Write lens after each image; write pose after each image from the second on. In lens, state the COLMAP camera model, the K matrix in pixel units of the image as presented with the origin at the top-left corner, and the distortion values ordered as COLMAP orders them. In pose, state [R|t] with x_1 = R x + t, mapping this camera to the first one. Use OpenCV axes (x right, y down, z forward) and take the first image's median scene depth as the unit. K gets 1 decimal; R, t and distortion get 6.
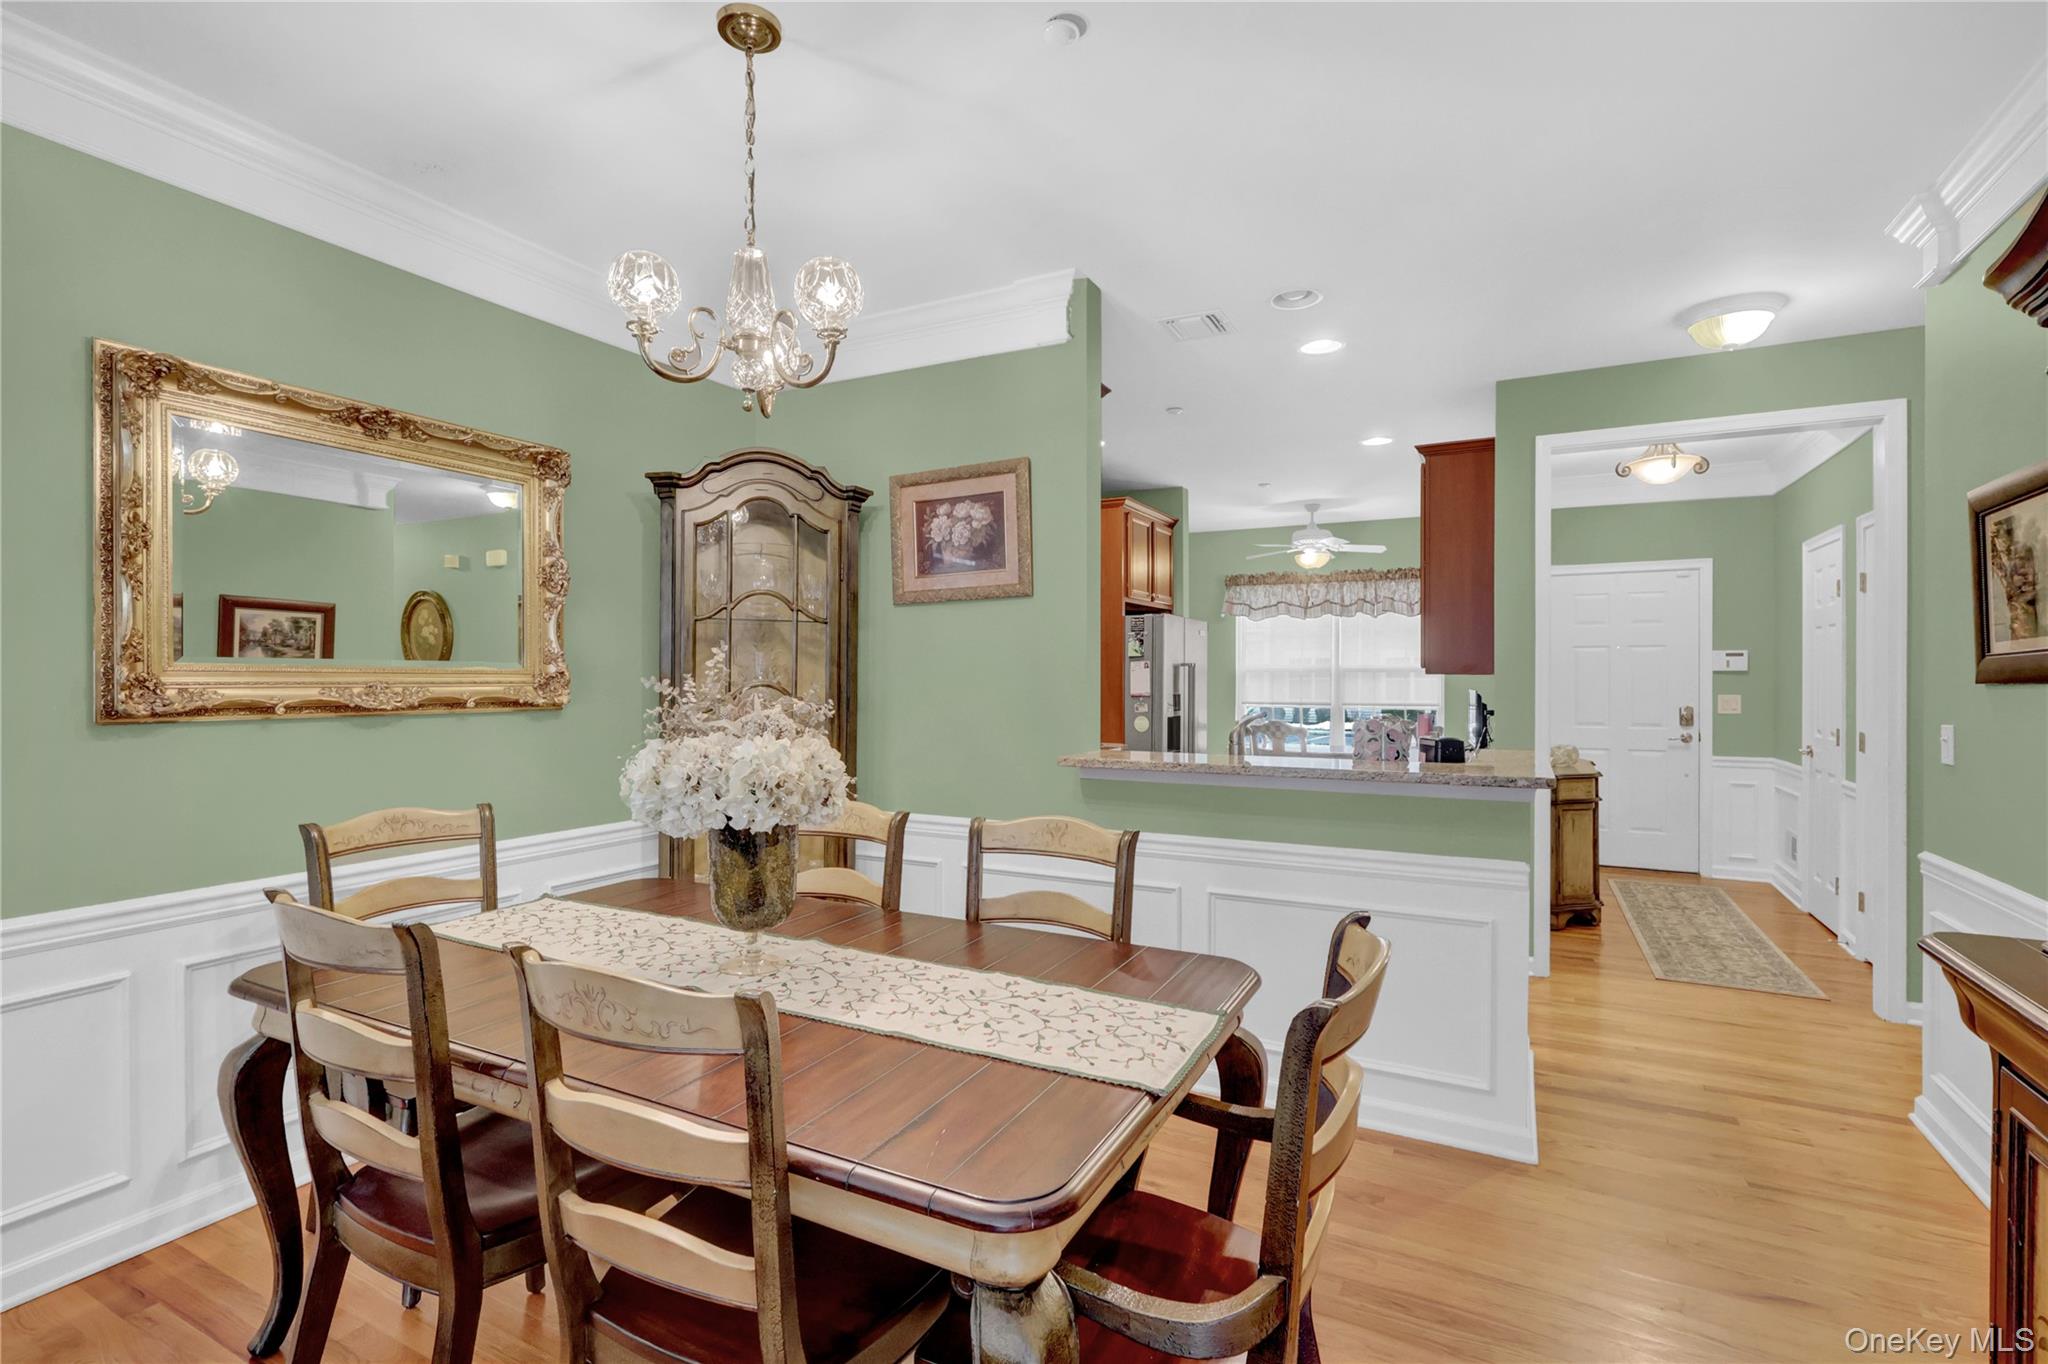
lens RADIAL K [[938.0, 0, 1028.1], [0, 938.0, 675.3], [0, 0, 1]] dist [-0.007946, 0.000178]
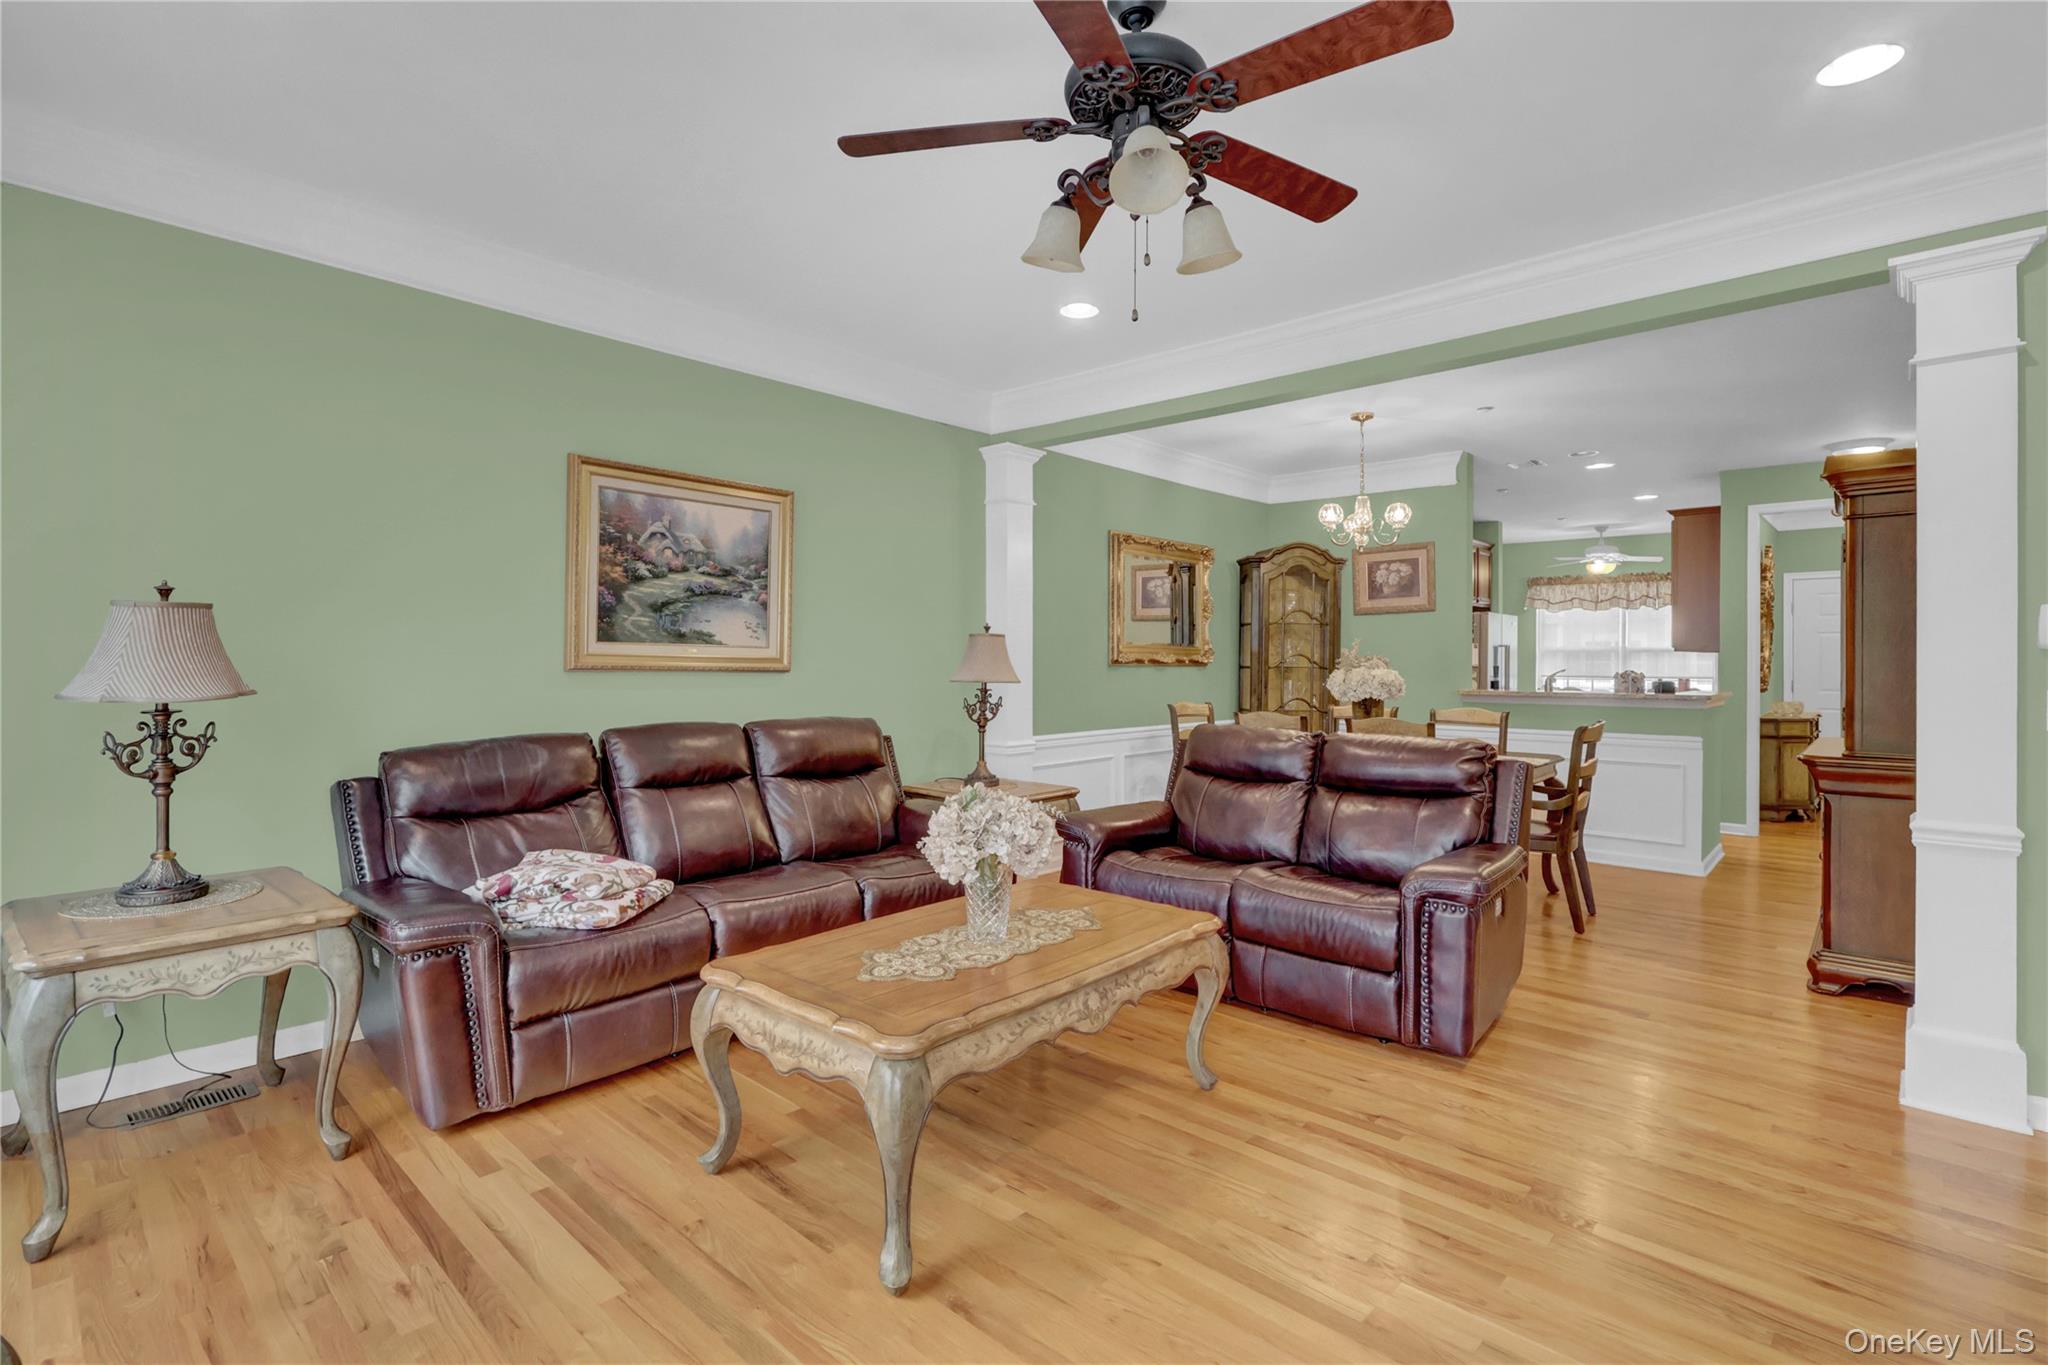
lens RADIAL K [[949.9, 0, 1032.0], [0, 949.9, 655.1], [0, 0, 1]] dist [-0.002890, -0.000022]
pose [[0.967129, 0.002320, -0.254275, -0.175925], [-0.003177, 0.999991, -0.002960, 0.010332], [0.254266, 0.003670, 0.967127, -0.658531]]
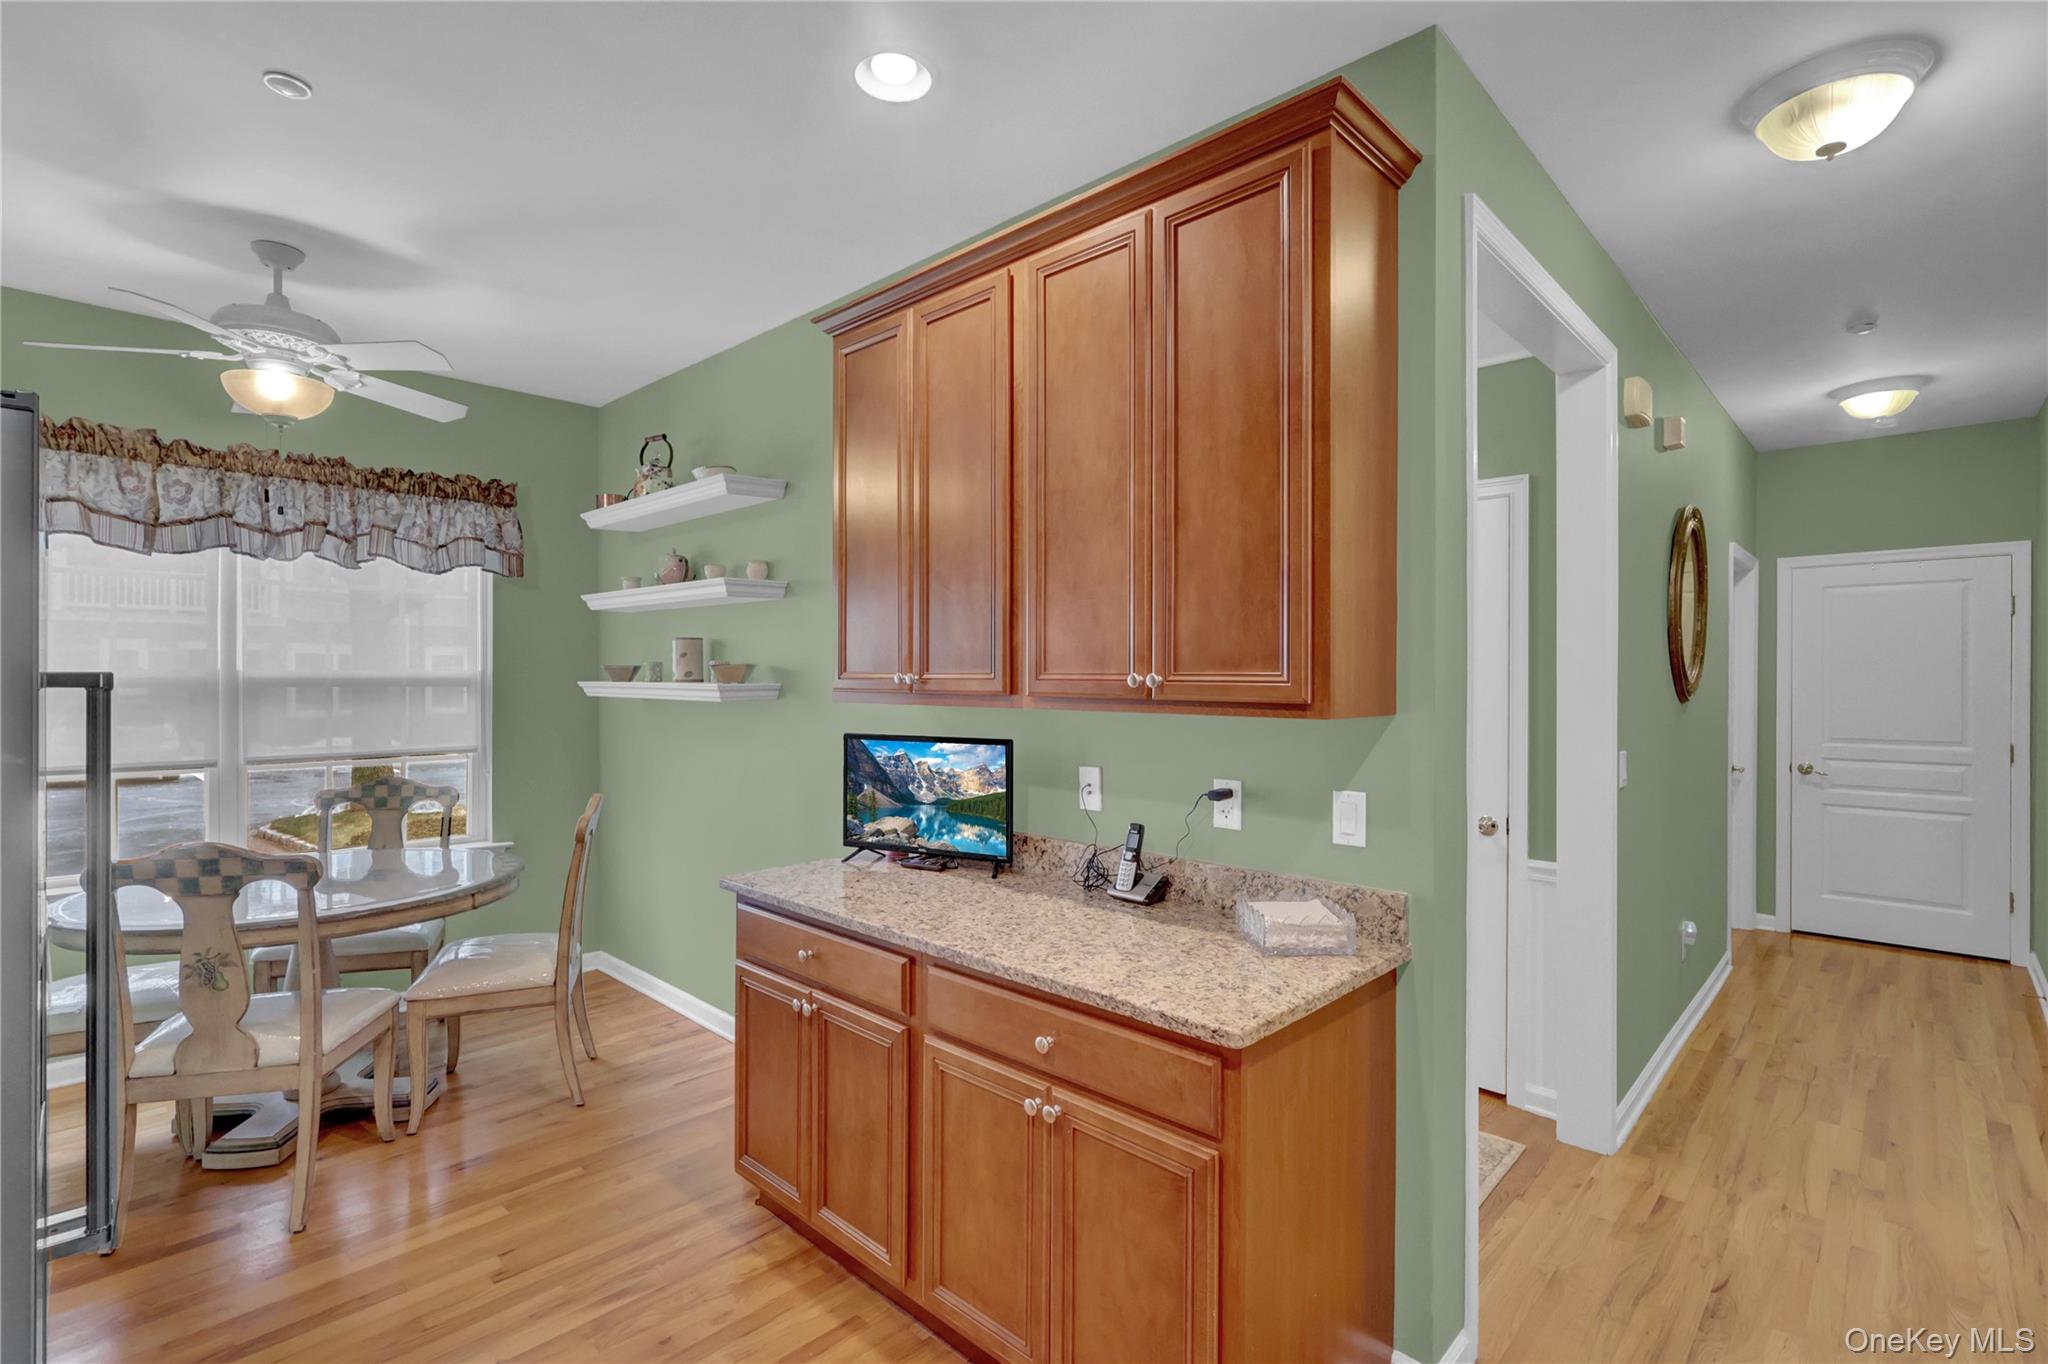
lens RADIAL K [[942.9, 0, 1026.7], [0, 942.9, 681.2], [0, 0, 1]] dist [0.001066, 0.000058]
pose [[0.282130, -0.001883, 0.959374, 0.029122], [-0.005698, 0.999977, 0.003638, -0.013672], [-0.959359, -0.006493, 0.282113, 0.759526]]
